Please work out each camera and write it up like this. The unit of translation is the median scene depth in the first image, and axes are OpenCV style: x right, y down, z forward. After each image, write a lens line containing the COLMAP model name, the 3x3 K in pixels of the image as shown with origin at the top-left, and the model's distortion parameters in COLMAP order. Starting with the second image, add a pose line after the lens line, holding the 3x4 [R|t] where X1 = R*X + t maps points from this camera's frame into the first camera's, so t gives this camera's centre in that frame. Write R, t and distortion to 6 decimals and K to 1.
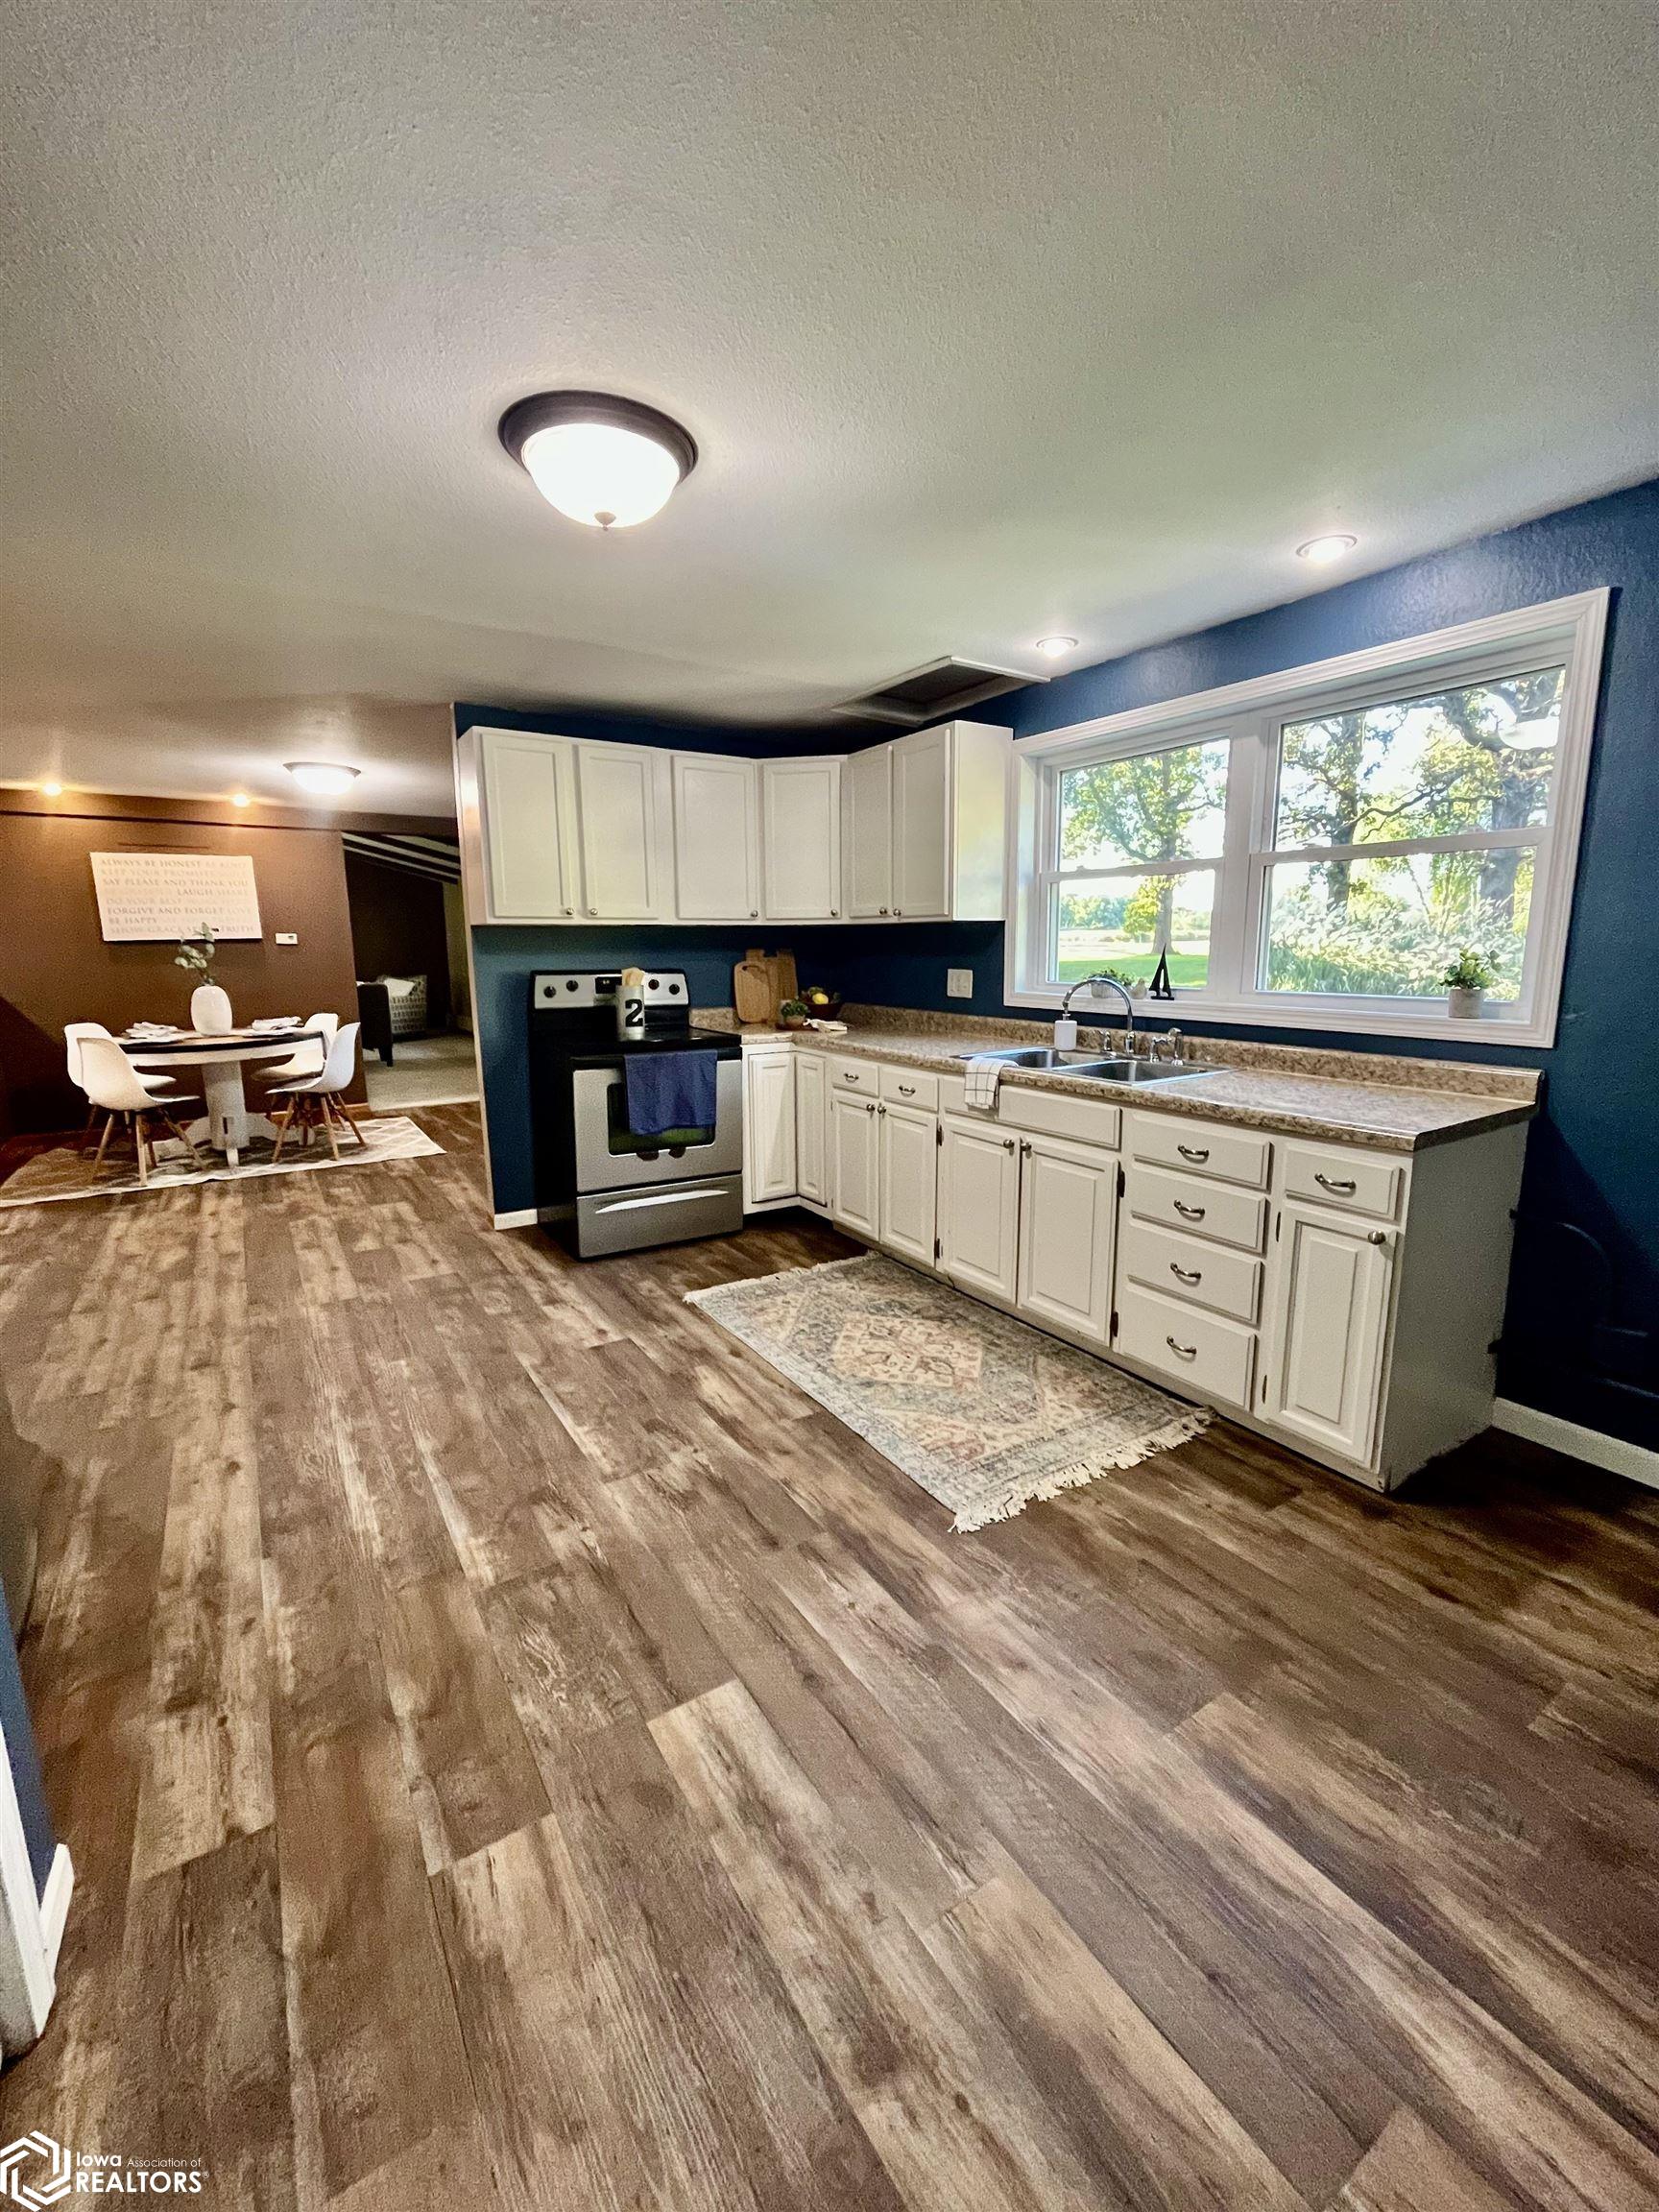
lens RADIAL K [[907.0, 0, 830.2], [0, 907.0, 1101.9], [0, 0, 1]] dist [-0.003268, -0.000510]
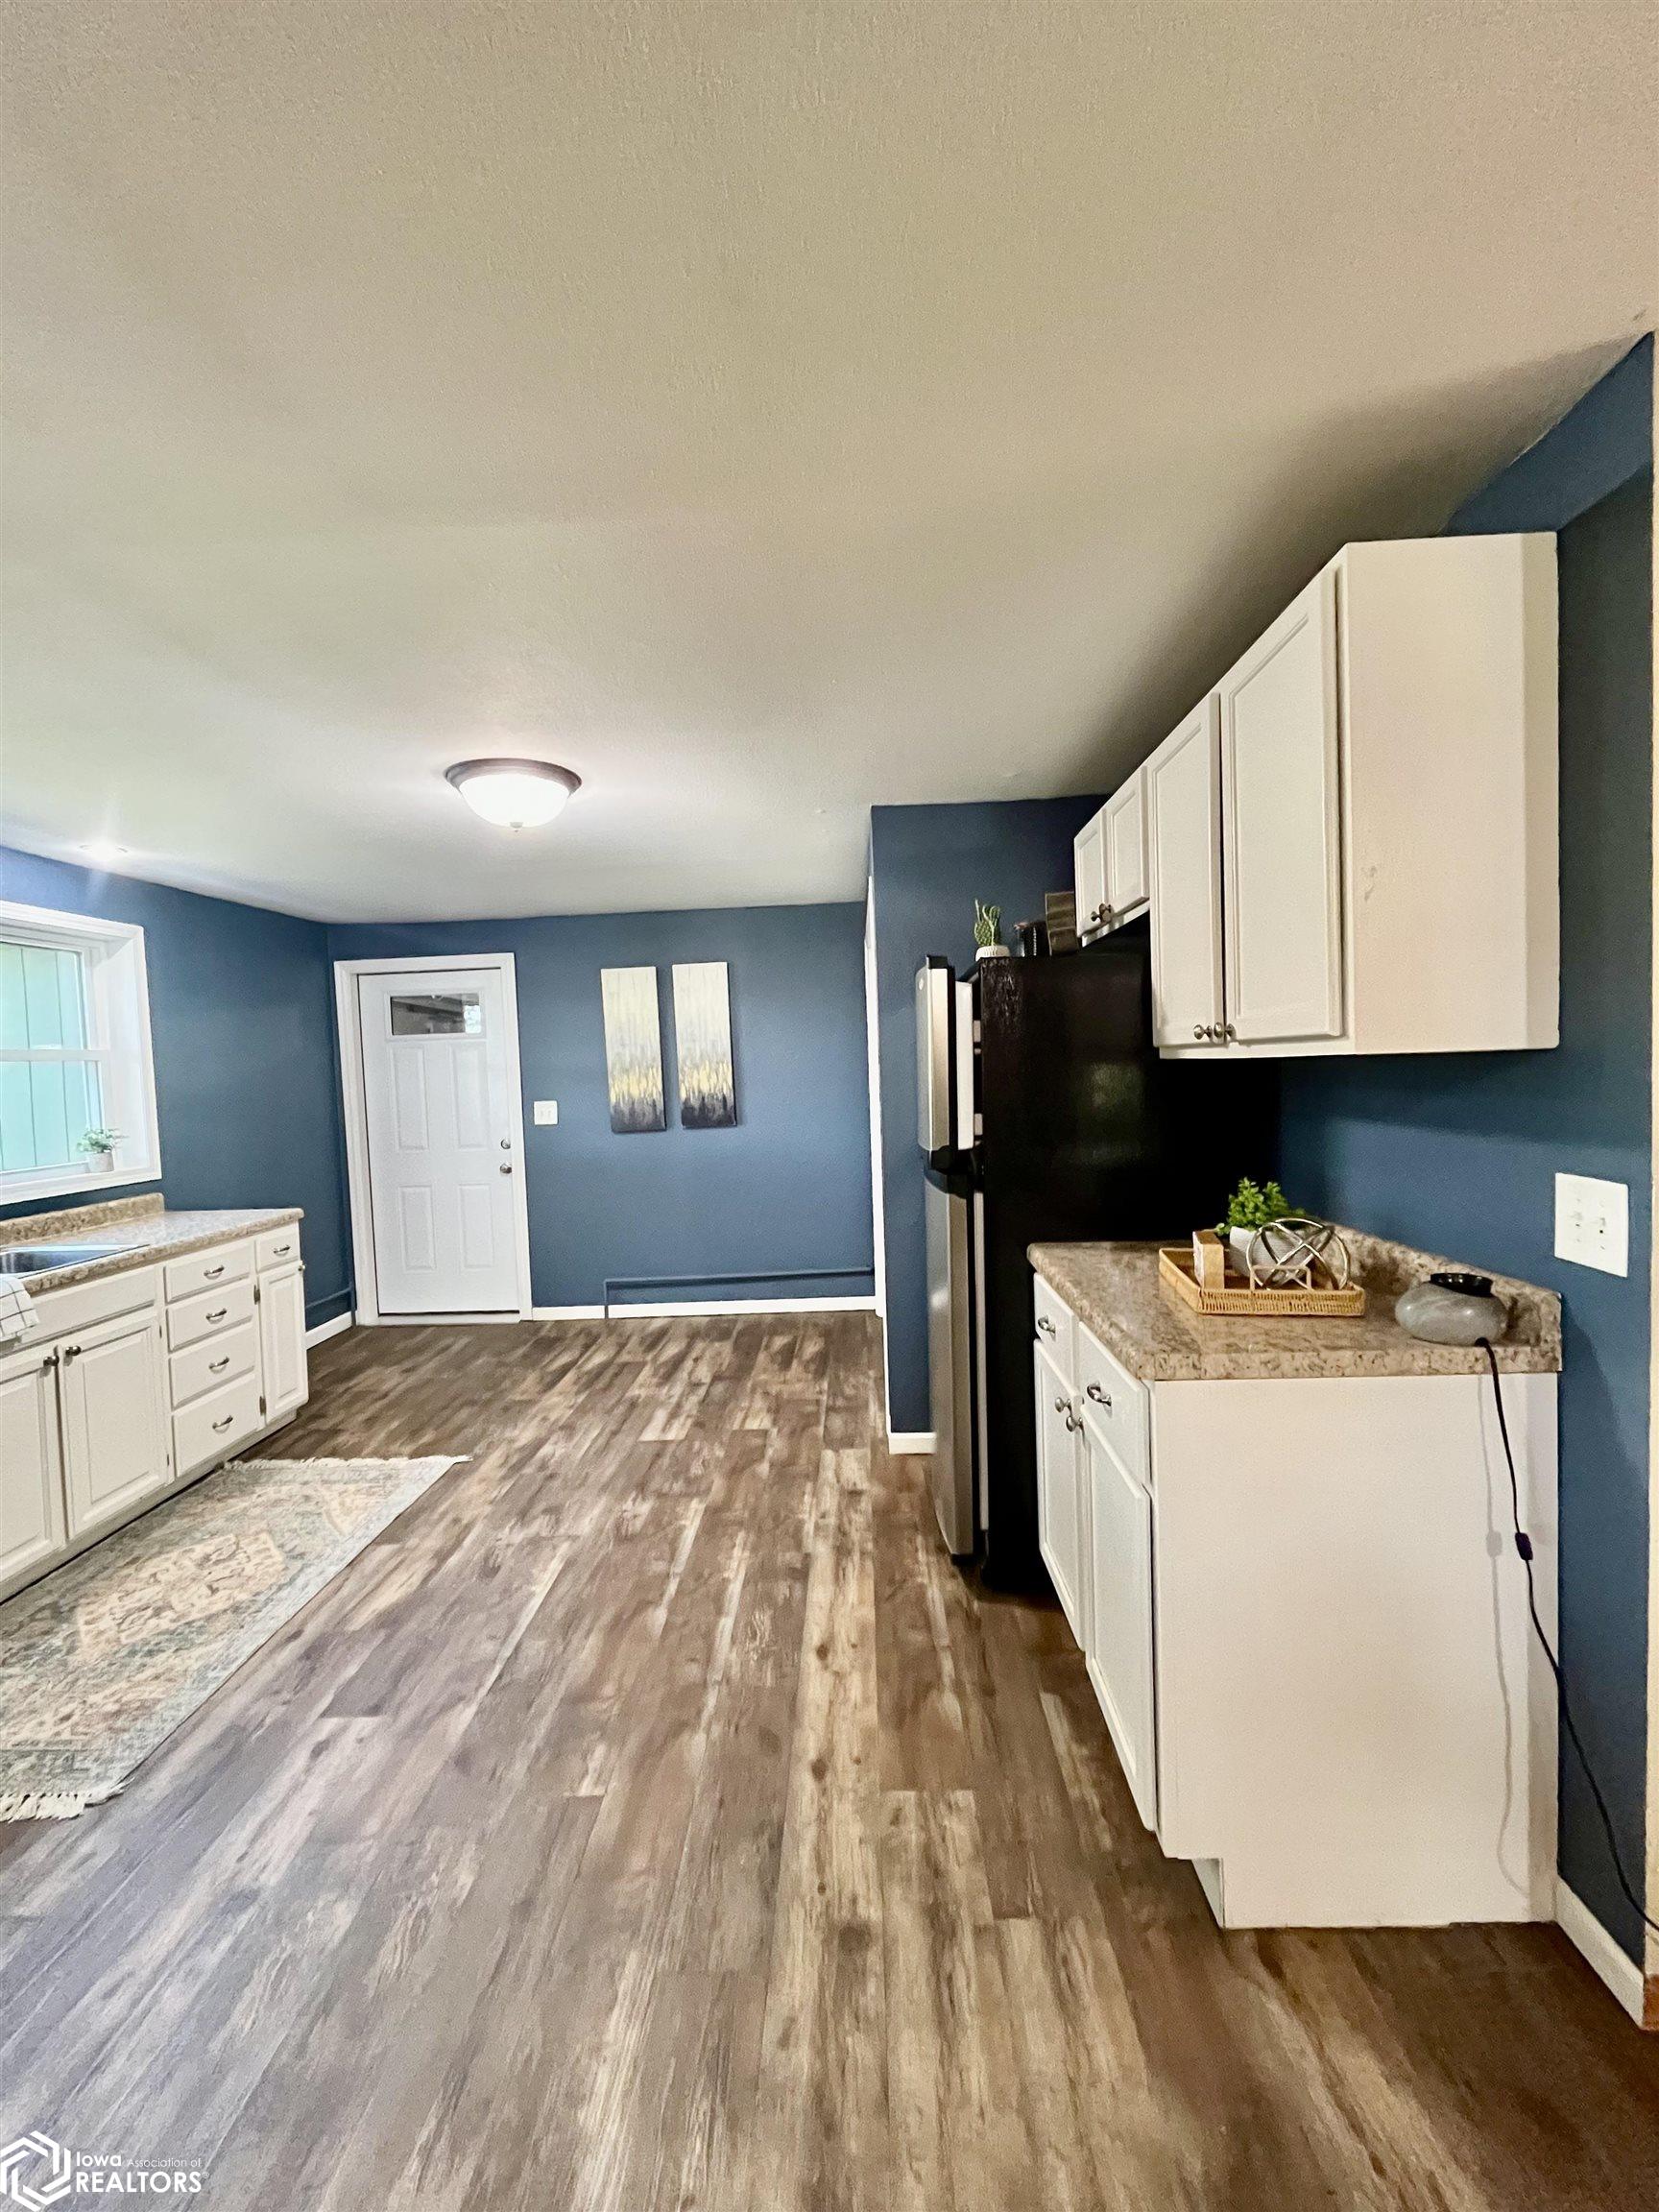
lens RADIAL K [[907.0, 0, 830.2], [0, 907.0, 1101.9], [0, 0, 1]] dist [-0.003268, -0.000510]
pose [[-0.818246, 0.014317, 0.574690, -1.028594], [0.143353, 0.973191, 0.179861, -0.274168], [-0.556707, 0.229554, -0.798362, 1.365913]]
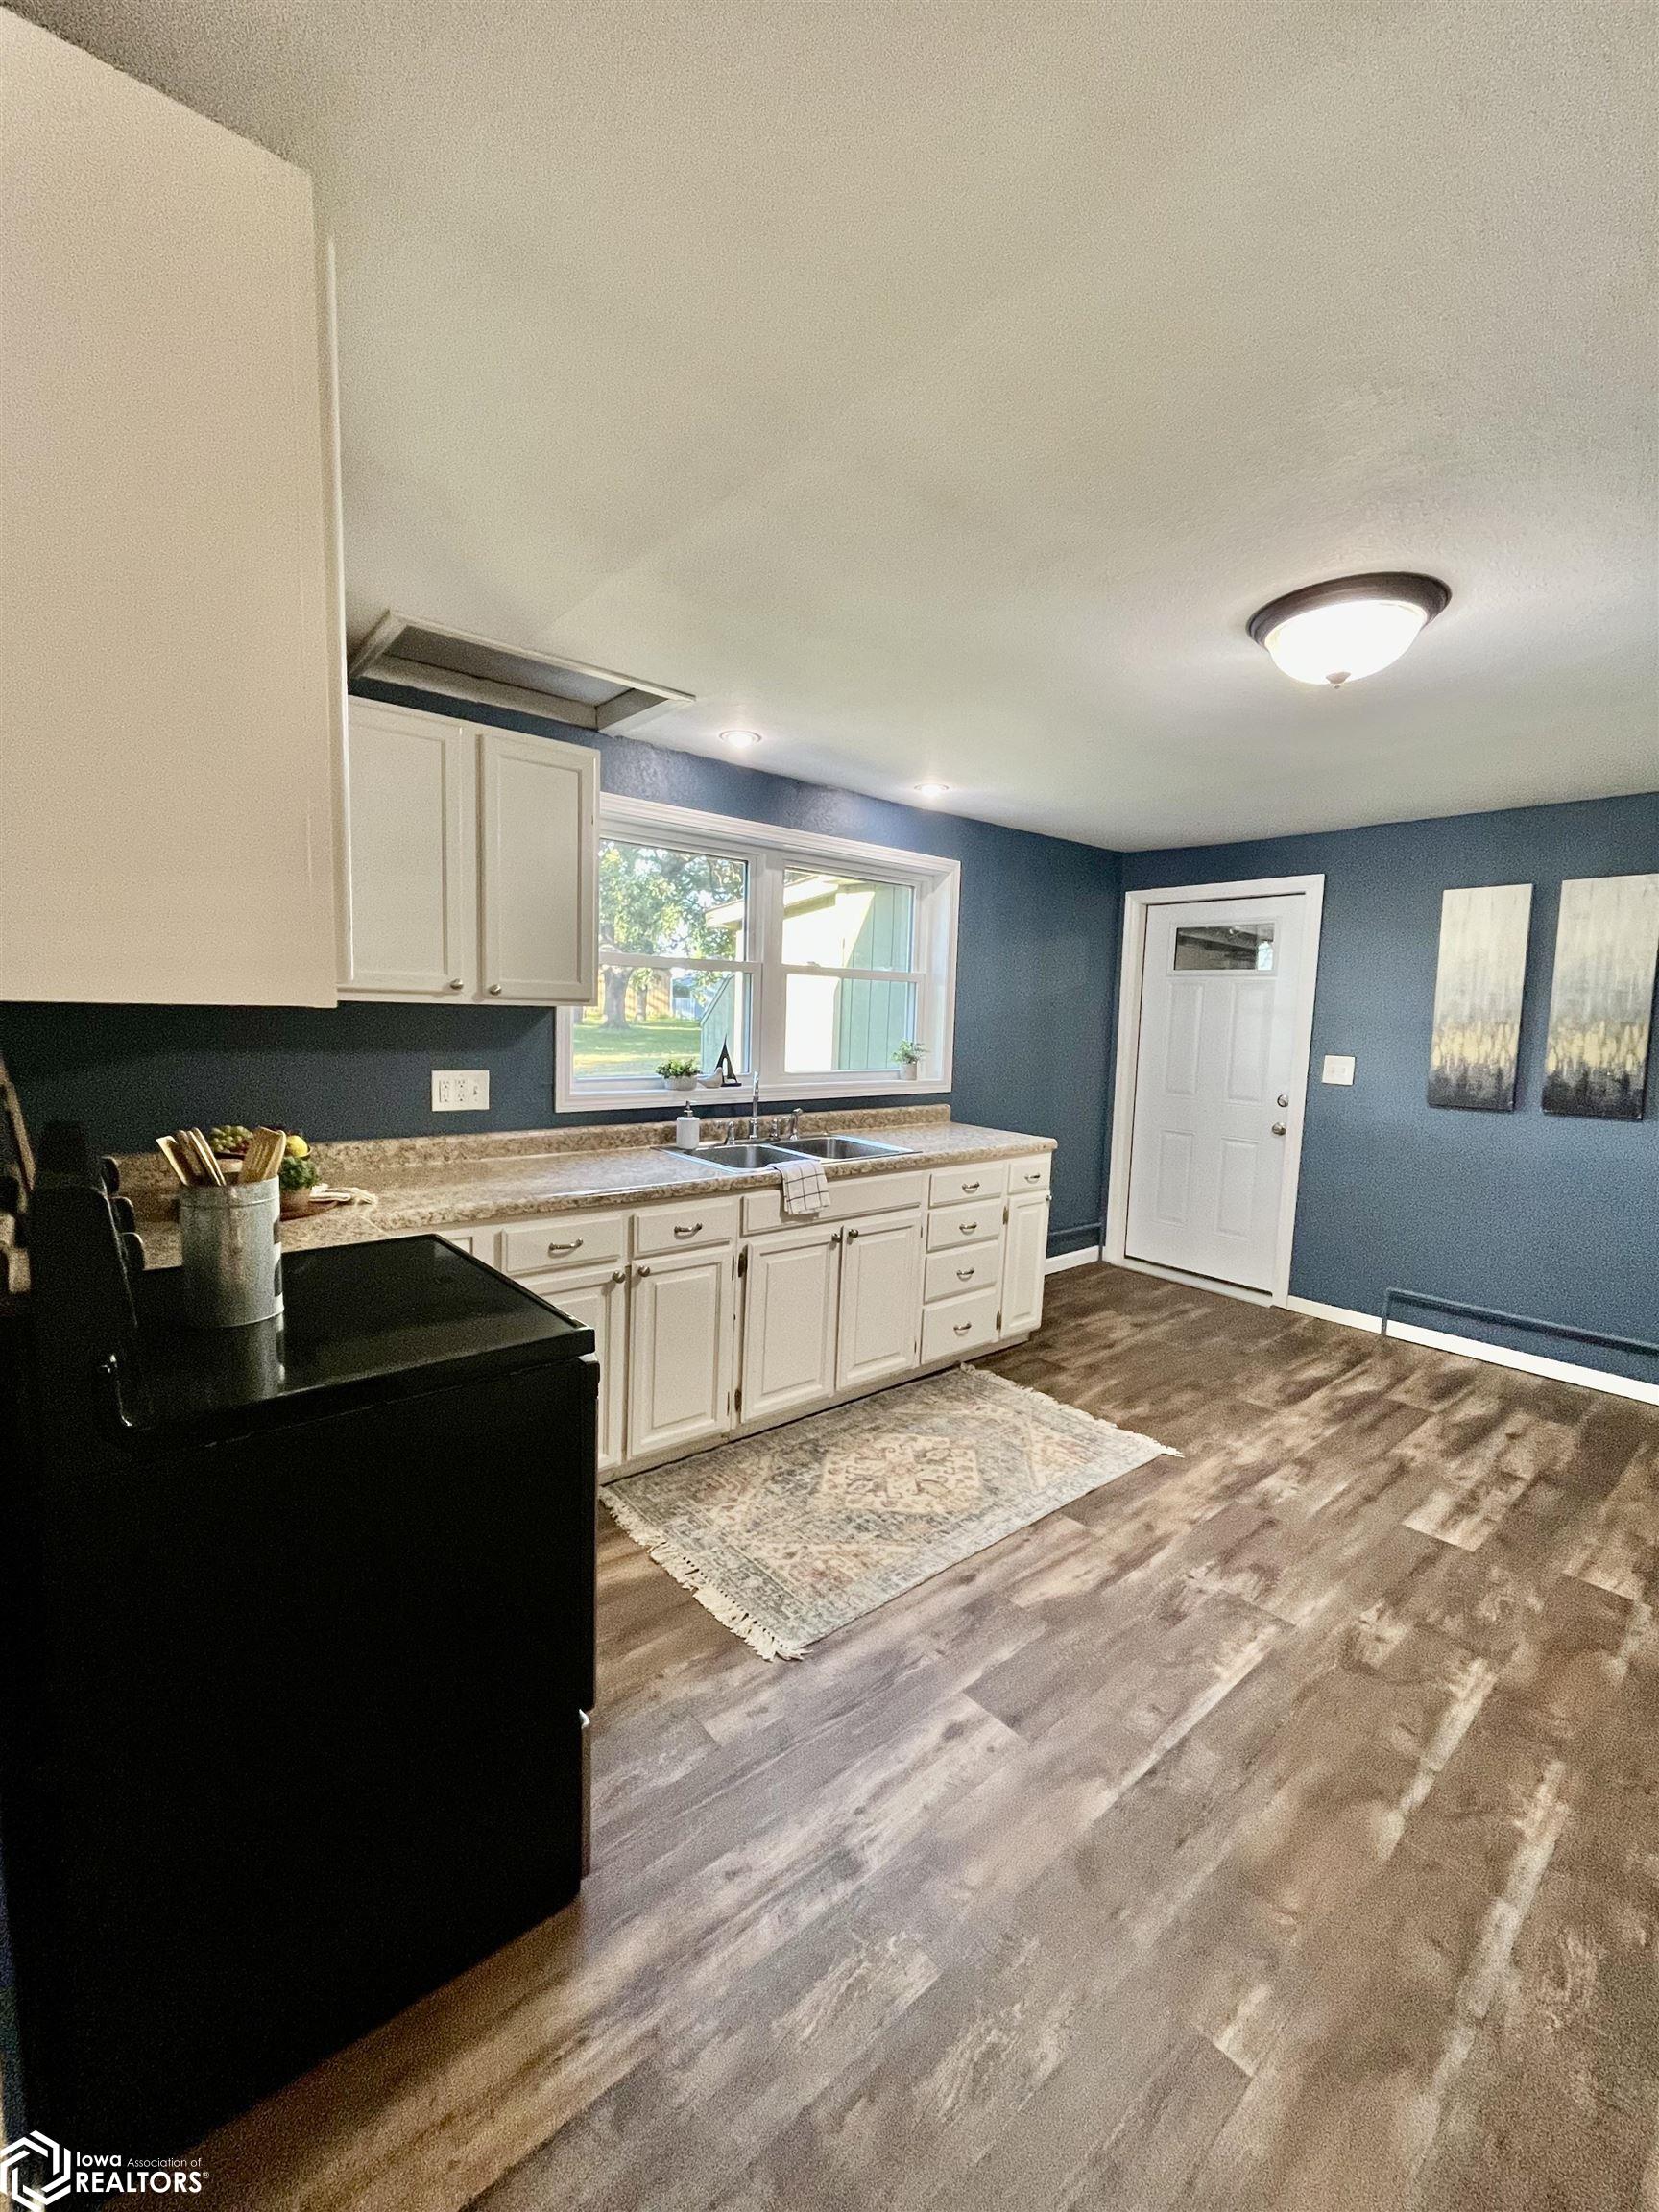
lens RADIAL K [[907.0, 0, 830.2], [0, 907.0, 1101.9], [0, 0, 1]] dist [-0.003268, -0.000510]
pose [[-0.131042, -0.098606, 0.986461, -0.877707], [0.142483, 0.982837, 0.117171, -0.249056], [-0.981084, 0.155909, -0.114744, 1.231442]]
